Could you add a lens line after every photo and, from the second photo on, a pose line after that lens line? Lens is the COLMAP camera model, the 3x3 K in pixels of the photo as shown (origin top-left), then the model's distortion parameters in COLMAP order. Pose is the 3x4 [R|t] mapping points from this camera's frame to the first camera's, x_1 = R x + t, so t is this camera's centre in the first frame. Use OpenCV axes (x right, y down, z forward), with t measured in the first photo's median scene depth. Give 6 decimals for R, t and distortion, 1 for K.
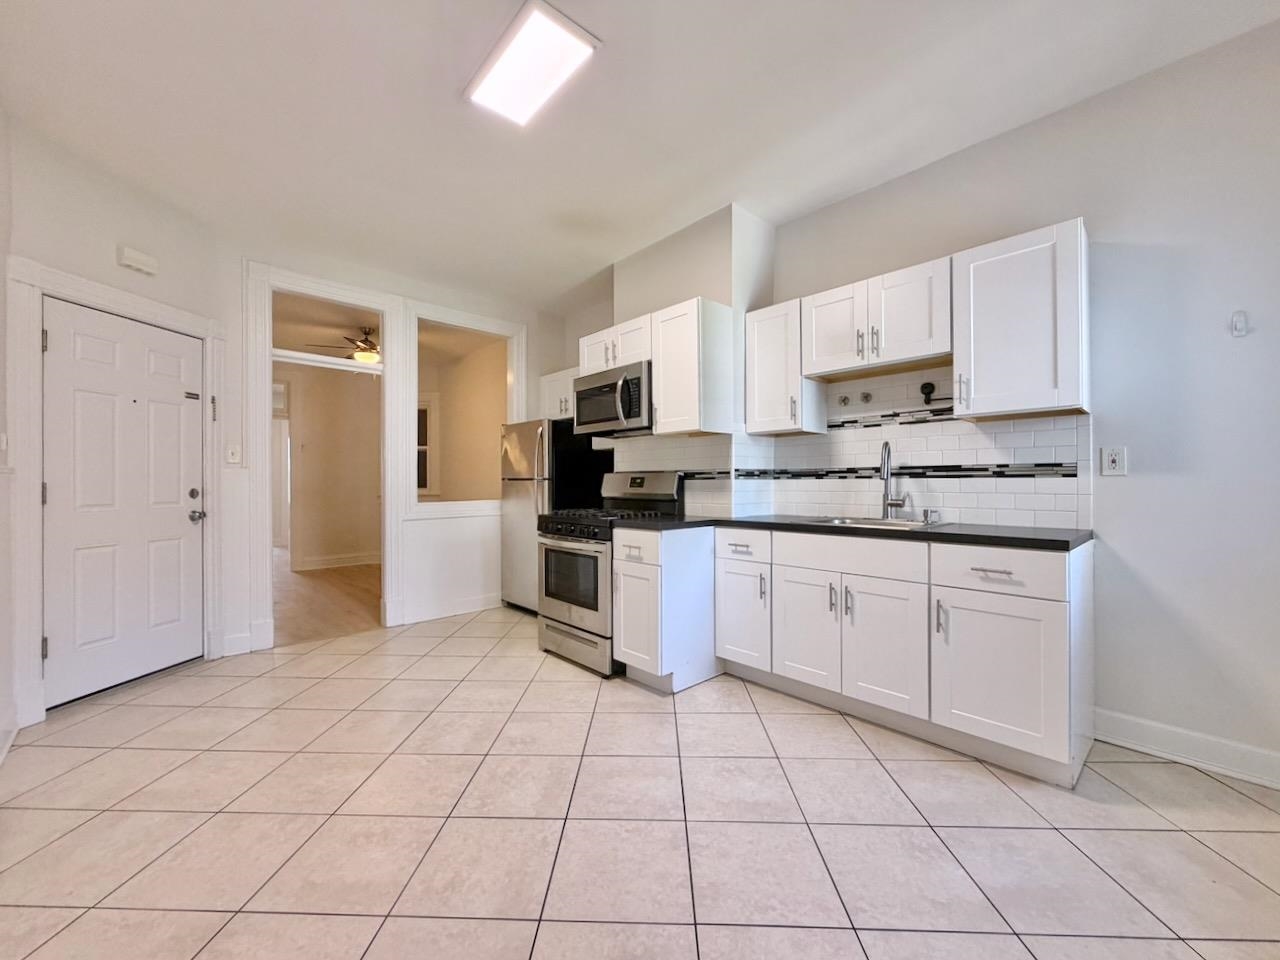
lens RADIAL K [[508.3, 0, 633.9], [0, 508.3, 479.2], [0, 0, 1]] dist [0.000236, 0.000281]
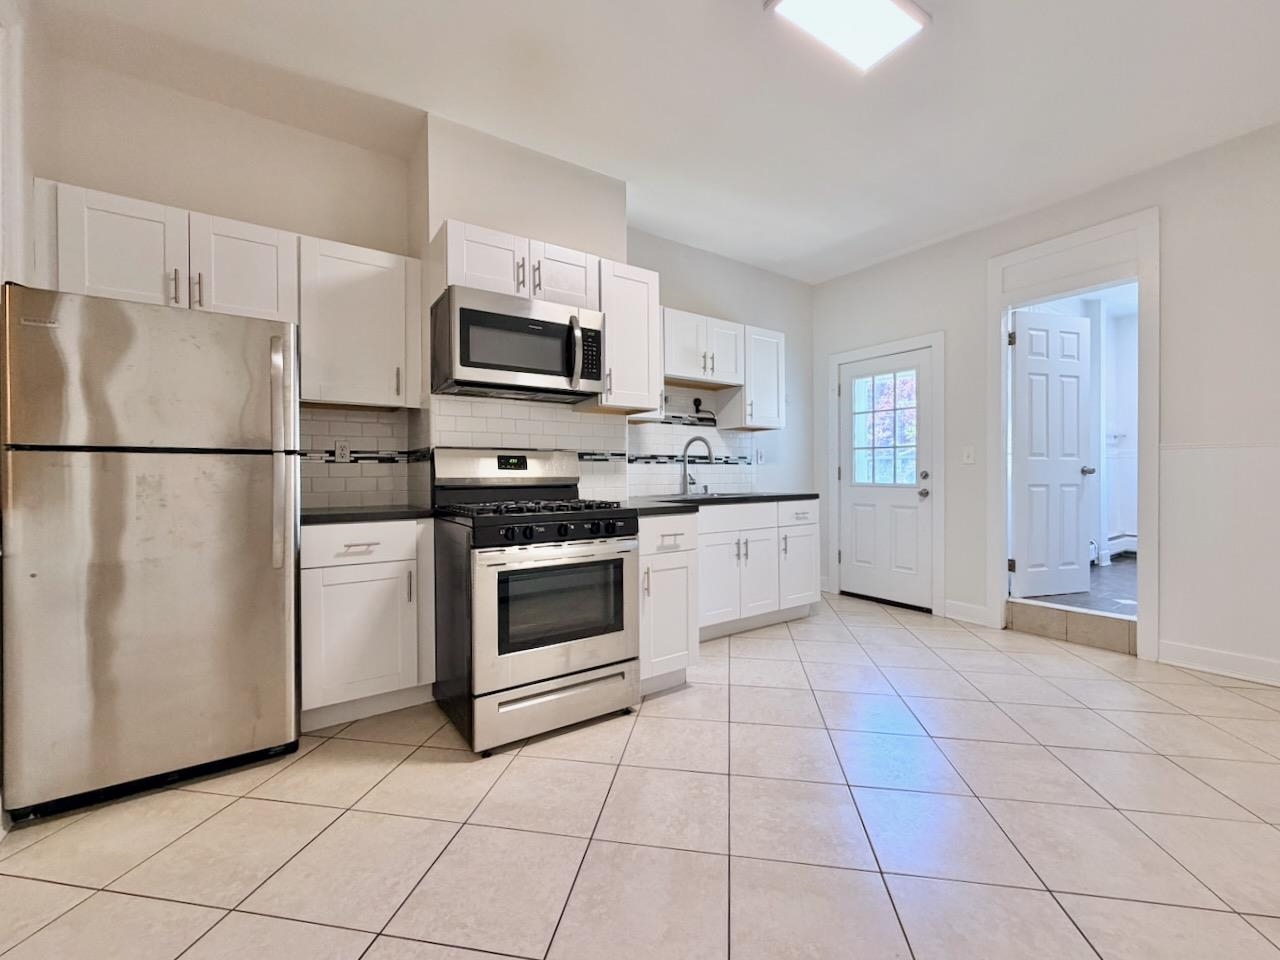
lens RADIAL K [[520.1, 0, 636.5], [0, 520.1, 478.6], [0, 0, 1]] dist [0.001201, -0.000087]
pose [[0.154282, -0.002997, 0.988022, -0.898537], [0.000353, 0.999996, 0.002978, 0.033936], [-0.988027, -0.000111, 0.154282, 0.926043]]
